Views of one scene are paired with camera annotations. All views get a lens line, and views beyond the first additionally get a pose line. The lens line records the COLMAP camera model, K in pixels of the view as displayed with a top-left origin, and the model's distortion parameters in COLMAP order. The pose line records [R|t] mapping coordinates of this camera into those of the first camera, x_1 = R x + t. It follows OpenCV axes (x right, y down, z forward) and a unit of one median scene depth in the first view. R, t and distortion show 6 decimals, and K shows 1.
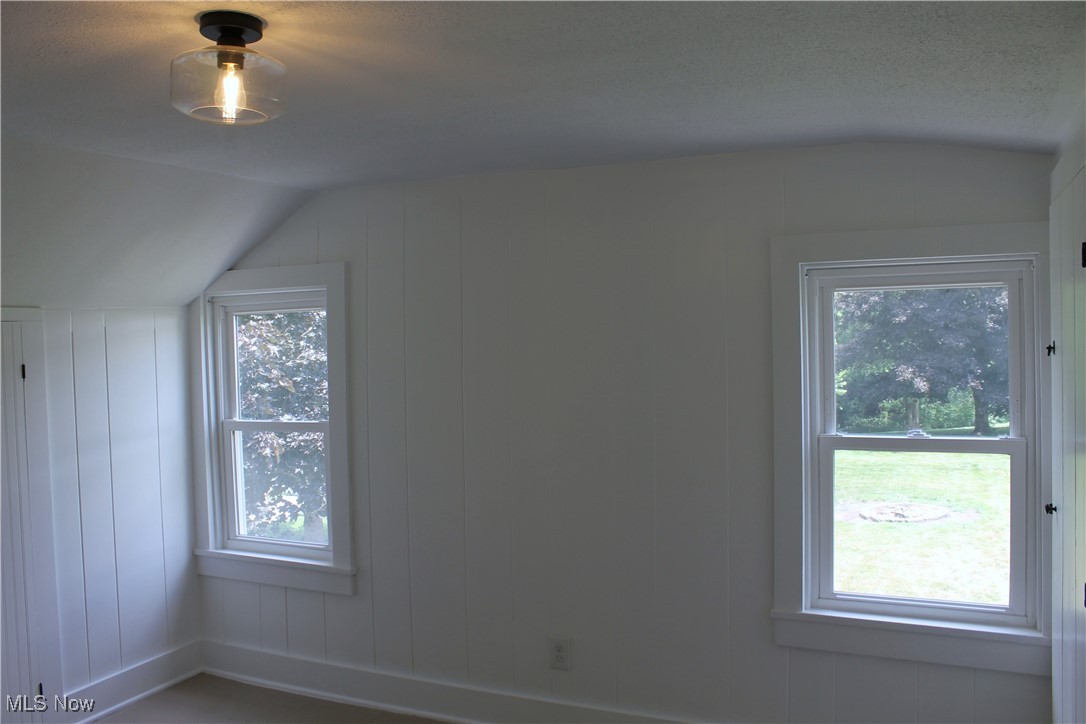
lens RADIAL K [[919.2, 0, 543.0], [0, 919.2, 362.0], [0, 0, 1]] dist [-0.165980, 0.143573]
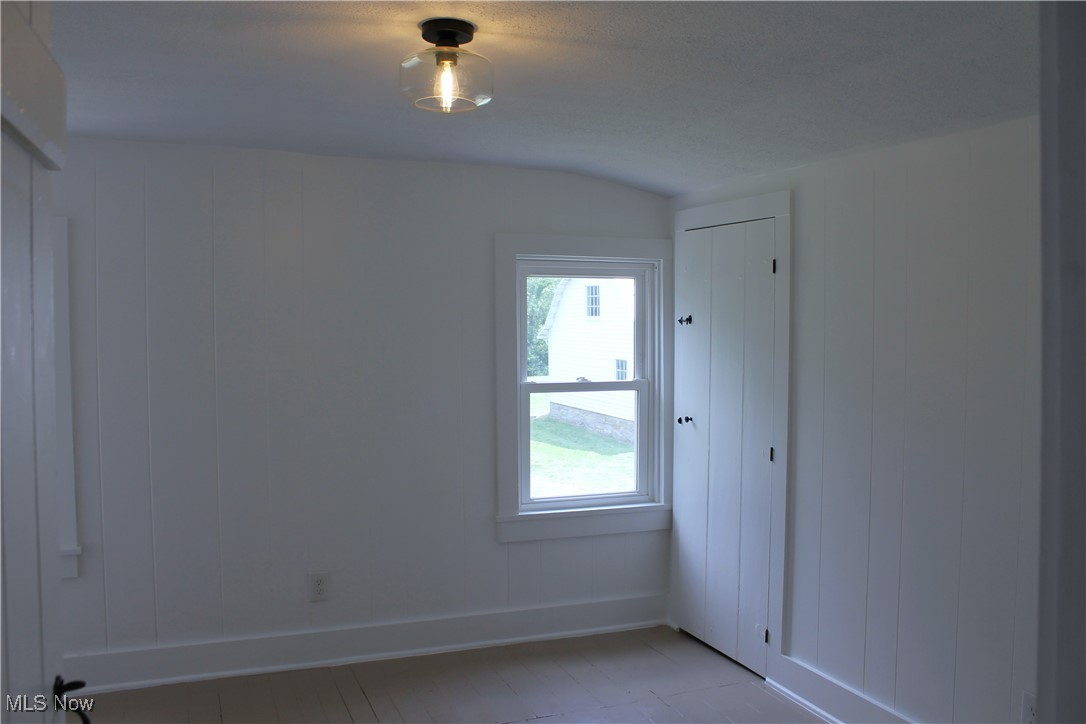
lens RADIAL K [[919.2, 0, 543.0], [0, 919.2, 362.0], [0, 0, 1]] dist [-0.165980, 0.143573]
pose [[0.685993, -0.011058, 0.727524, -0.735603], [0.002127, 0.999911, 0.013193, 0.034930], [-0.727605, -0.007503, 0.685955, 0.038233]]
